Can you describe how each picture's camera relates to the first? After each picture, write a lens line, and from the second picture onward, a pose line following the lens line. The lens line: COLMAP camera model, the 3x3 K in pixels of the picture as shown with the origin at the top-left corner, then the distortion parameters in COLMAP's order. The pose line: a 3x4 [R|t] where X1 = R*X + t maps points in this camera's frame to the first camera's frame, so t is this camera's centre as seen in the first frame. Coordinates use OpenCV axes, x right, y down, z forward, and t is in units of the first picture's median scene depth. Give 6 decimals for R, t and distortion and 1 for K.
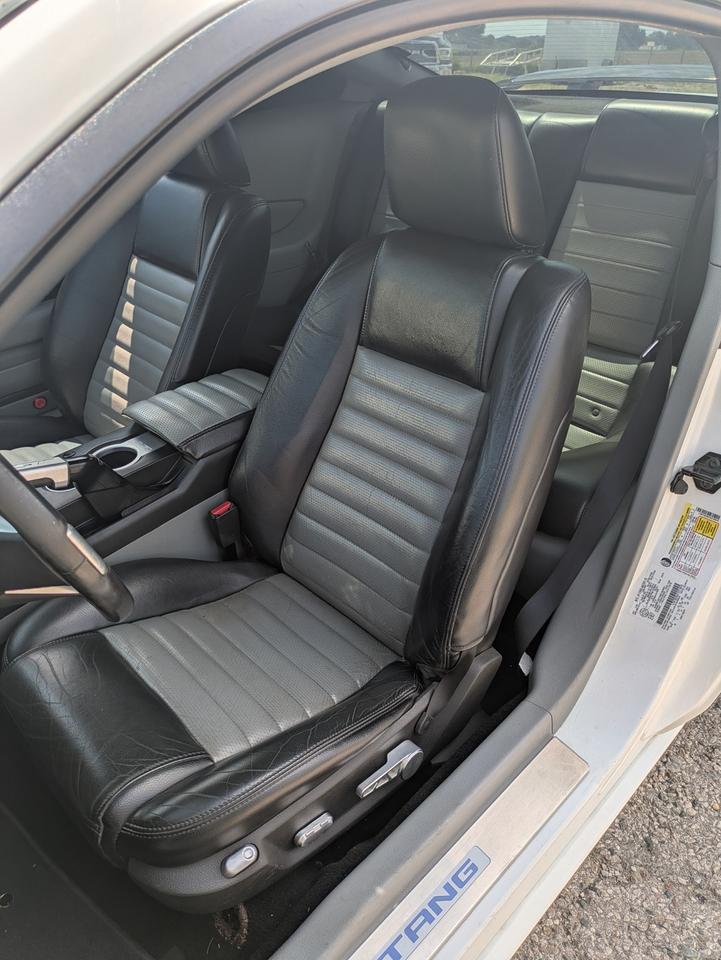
lens RADIAL K [[716.9, 0, 358.0], [0, 716.9, 480.2], [0, 0, 1]] dist [0.008082, 0.003710]
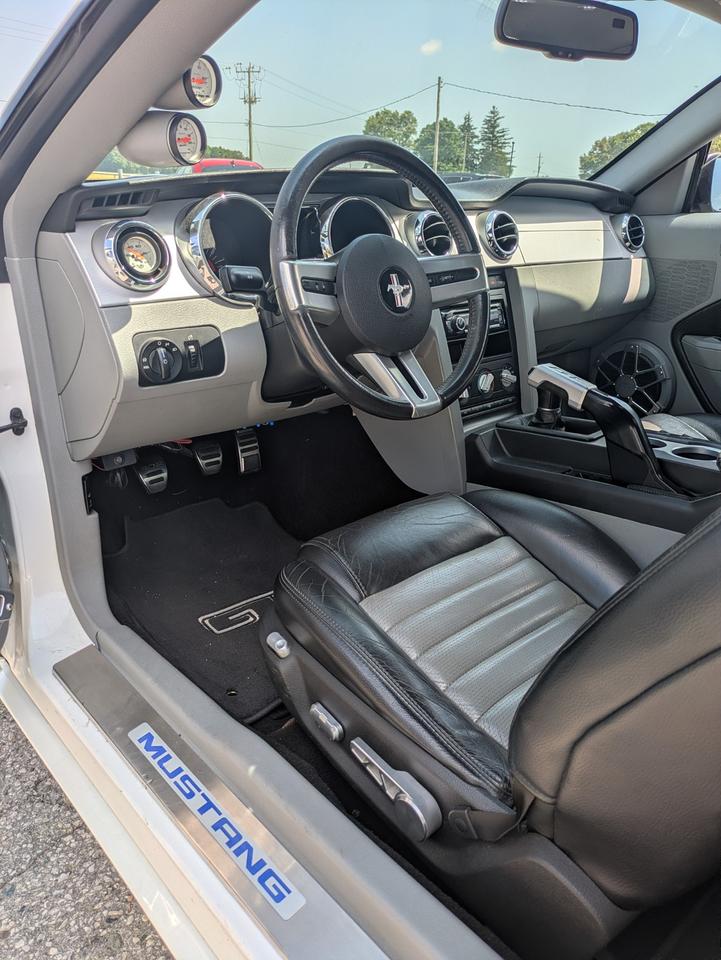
lens RADIAL K [[716.9, 0, 358.0], [0, 716.9, 480.2], [0, 0, 1]] dist [0.008082, 0.003710]
pose [[-0.036834, 0.398533, -0.916414, 0.681258], [-0.552804, 0.755822, 0.350914, -0.108564], [0.832497, 0.519523, 0.192470, 0.694206]]
